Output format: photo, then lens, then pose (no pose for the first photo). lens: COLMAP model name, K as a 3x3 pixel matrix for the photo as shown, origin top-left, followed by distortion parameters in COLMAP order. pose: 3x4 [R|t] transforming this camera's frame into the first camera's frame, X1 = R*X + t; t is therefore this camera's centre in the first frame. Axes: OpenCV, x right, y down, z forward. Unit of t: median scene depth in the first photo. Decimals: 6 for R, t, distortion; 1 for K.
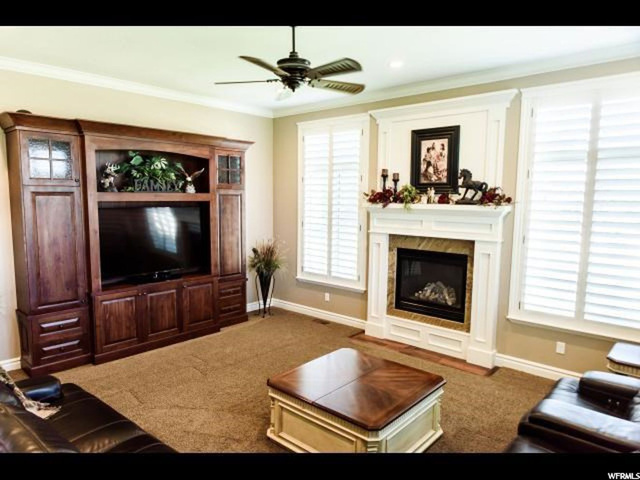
lens RADIAL K [[441.5, 0, 310.9], [0, 441.5, 241.8], [0, 0, 1]] dist [0.008386, 0.003163]
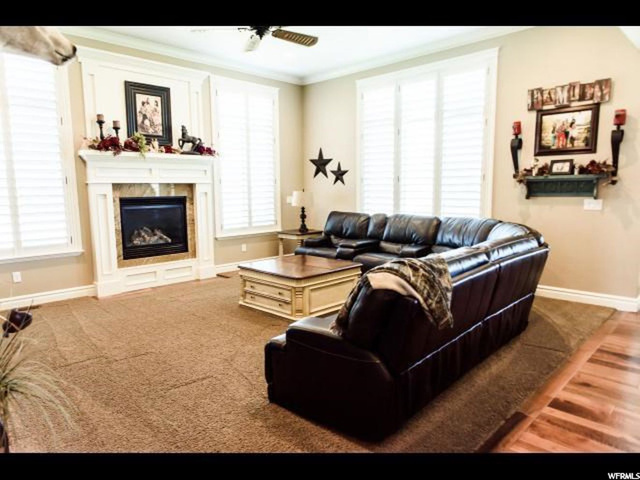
lens RADIAL K [[441.5, 0, 310.9], [0, 441.5, 241.8], [0, 0, 1]] dist [0.008386, 0.003163]
pose [[0.023979, -0.123275, 0.992083, -0.856020], [0.124789, 0.984976, 0.119375, 0.049487], [-0.991893, 0.120939, 0.039002, 0.593893]]
